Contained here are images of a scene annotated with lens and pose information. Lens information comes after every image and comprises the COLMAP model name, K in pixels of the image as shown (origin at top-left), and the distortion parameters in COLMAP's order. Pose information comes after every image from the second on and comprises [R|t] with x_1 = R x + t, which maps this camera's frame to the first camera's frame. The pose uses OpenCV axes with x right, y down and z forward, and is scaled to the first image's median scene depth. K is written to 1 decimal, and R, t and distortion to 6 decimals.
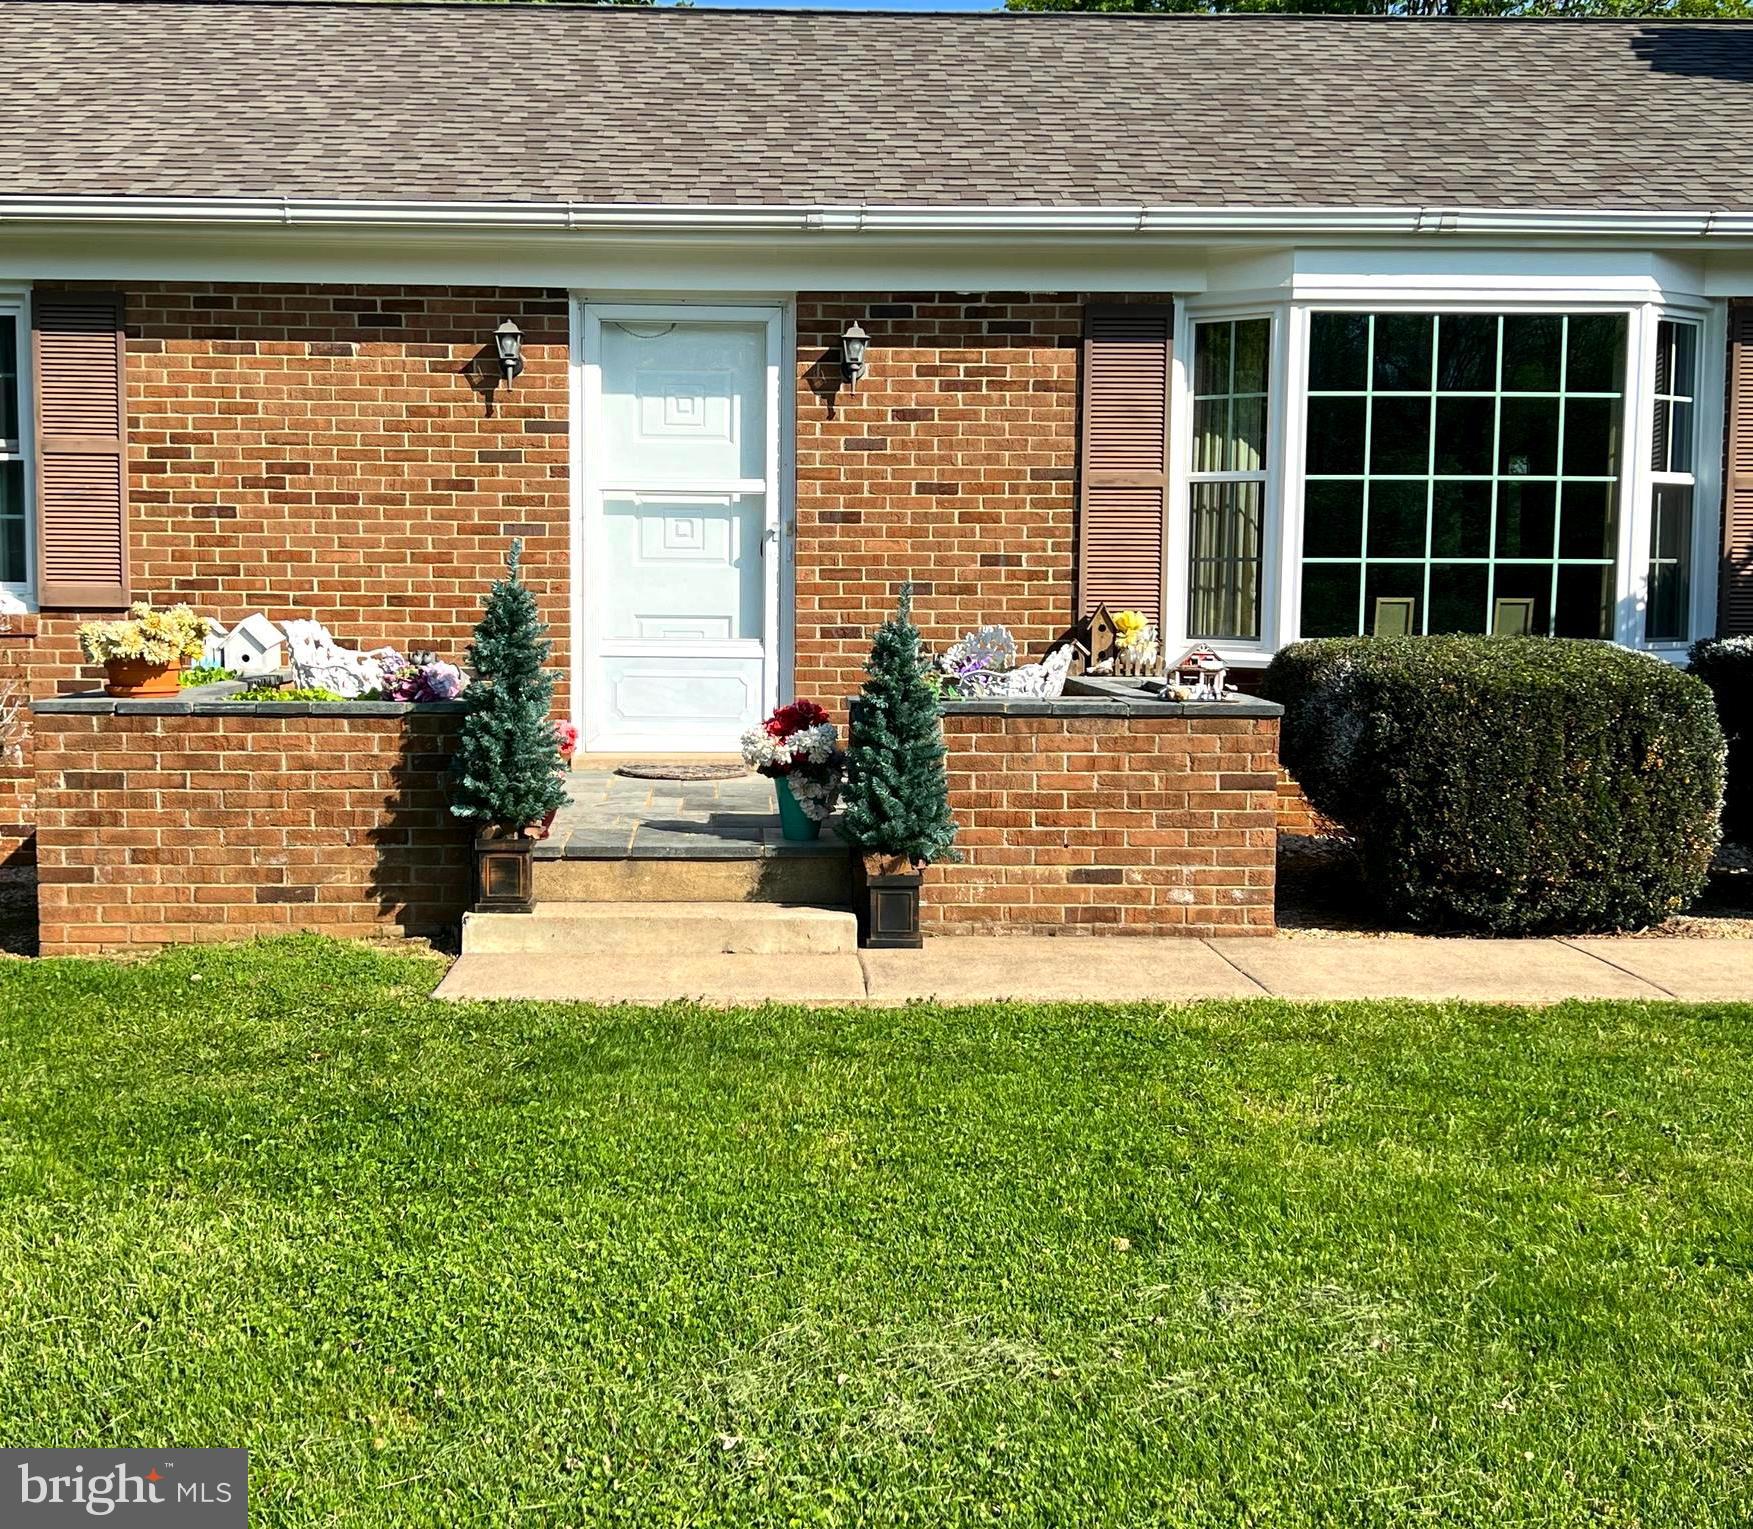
lens RADIAL K [[2114.5, 0, 819.1], [0, 2114.5, 829.3], [0, 0, 1]] dist [0.110053, 0.000000]
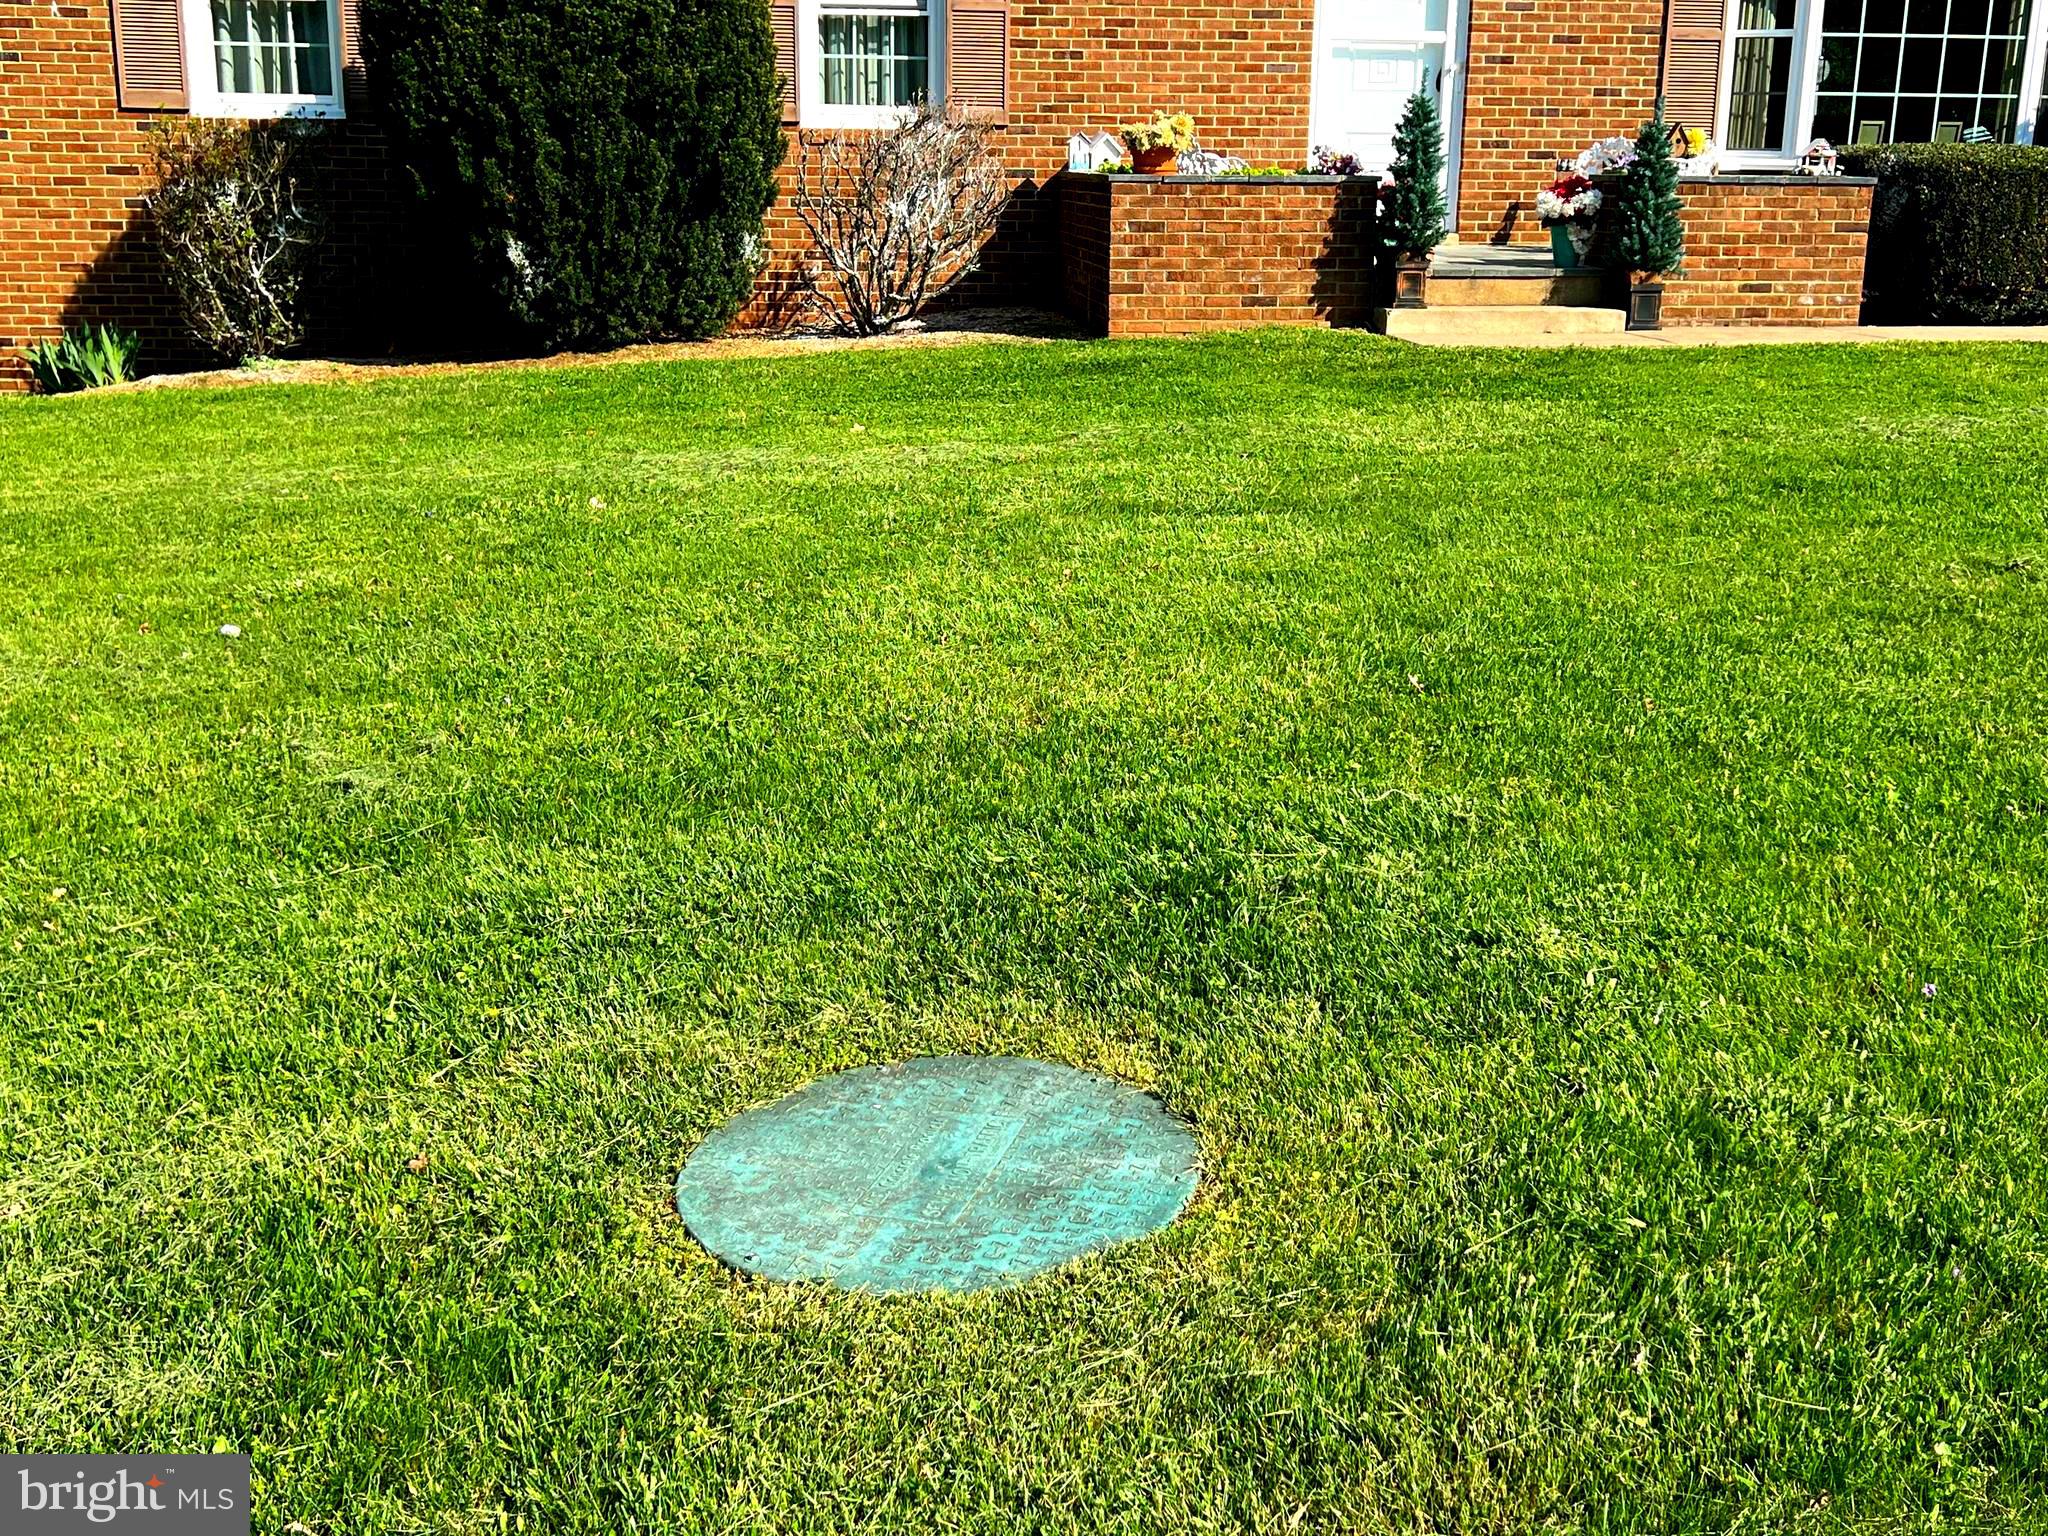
lens RADIAL K [[2138.9, 0, 1044.8], [0, 2138.9, 818.9], [0, 0, 1]] dist [0.040308, 0.000000]
pose [[0.996422, -0.018322, 0.082507, -0.547238], [0.003399, 0.984116, 0.177494, 0.125962], [-0.084448, -0.176579, 0.980657, -0.631362]]
